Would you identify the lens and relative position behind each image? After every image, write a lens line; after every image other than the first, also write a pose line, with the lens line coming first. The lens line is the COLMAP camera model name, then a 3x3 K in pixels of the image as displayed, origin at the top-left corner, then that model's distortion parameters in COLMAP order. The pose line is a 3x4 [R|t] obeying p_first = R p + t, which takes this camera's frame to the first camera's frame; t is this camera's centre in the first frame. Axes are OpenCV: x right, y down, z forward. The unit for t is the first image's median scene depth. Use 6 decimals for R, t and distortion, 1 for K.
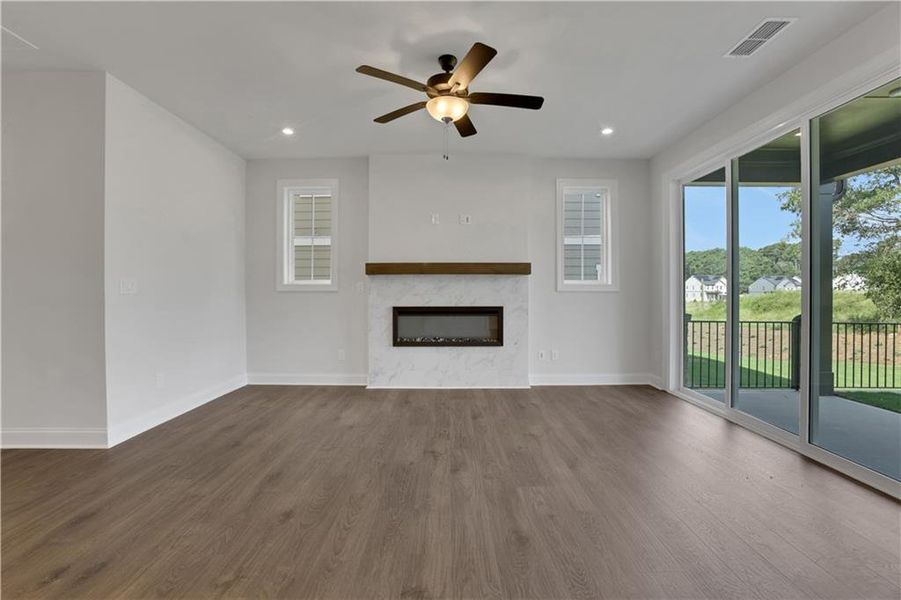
lens RADIAL K [[418.1, 0, 450.0], [0, 418.1, 298.0], [0, 0, 1]] dist [-0.074602, 0.032801]
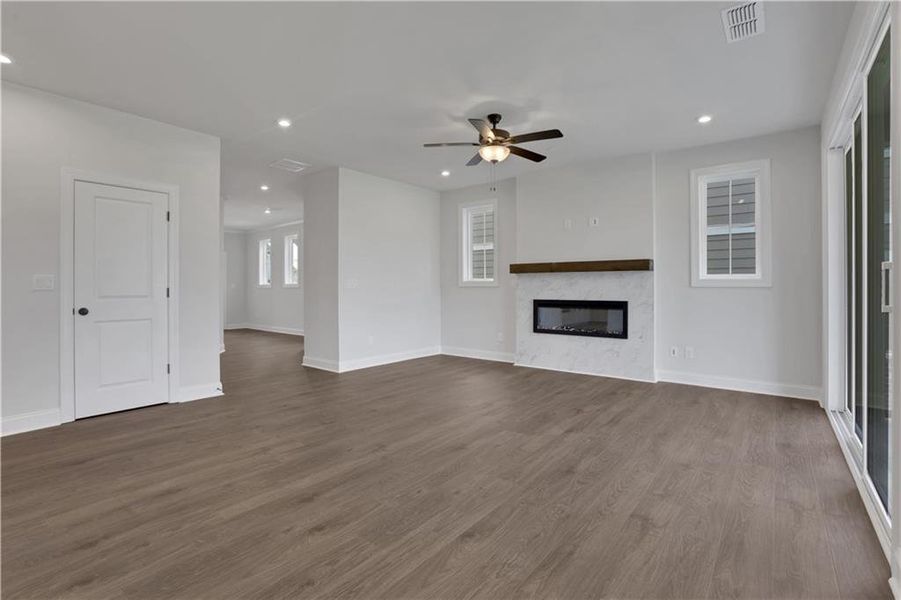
lens RADIAL K [[419.9, 0, 446.4], [0, 419.9, 287.8], [0, 0, 1]] dist [-0.076501, 0.034223]
pose [[0.775066, 0.000738, -0.631880, 0.432241], [-0.008836, 0.999914, -0.009671, 0.000659], [0.631819, 0.013079, 0.775006, -0.098168]]
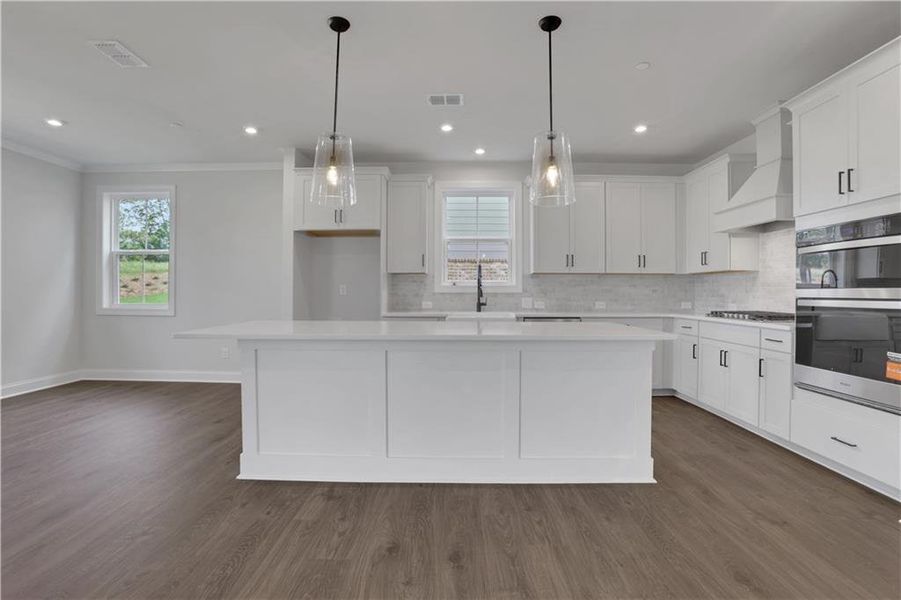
lens RADIAL K [[423.0, 0, 447.9], [0, 423.0, 292.2], [0, 0, 1]] dist [-0.072545, 0.027466]
pose [[-0.999803, -0.002343, 0.019711, -0.047351], [-0.001994, 0.999841, 0.017724, -0.006789], [-0.019749, 0.017681, -0.999649, 0.339107]]
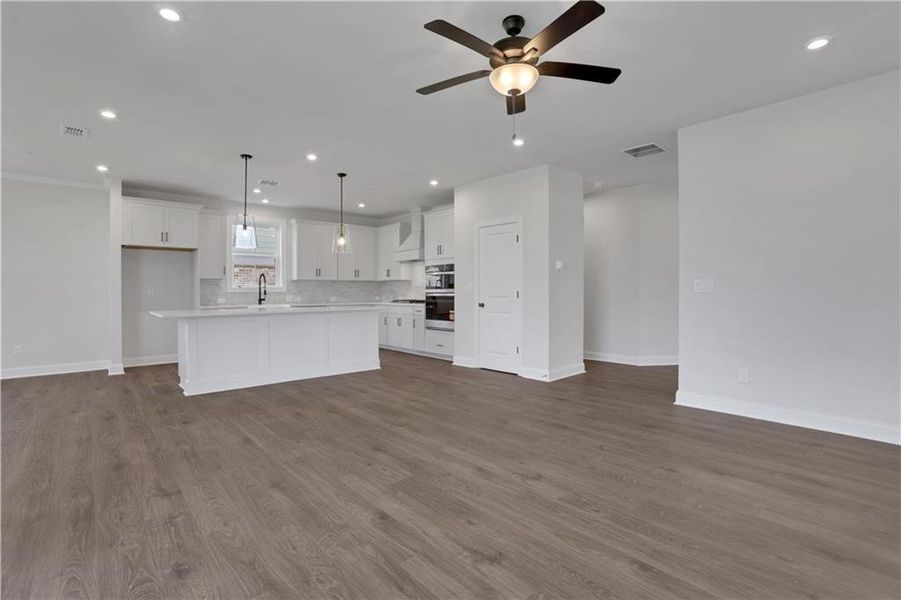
lens RADIAL K [[419.9, 0, 446.4], [0, 419.9, 287.8], [0, 0, 1]] dist [-0.076501, 0.034223]
pose [[-0.748133, -0.001432, -0.663547, 0.397789], [-0.006463, 0.999966, 0.005130, -0.015605], [0.663517, 0.008126, -0.748117, 0.908790]]
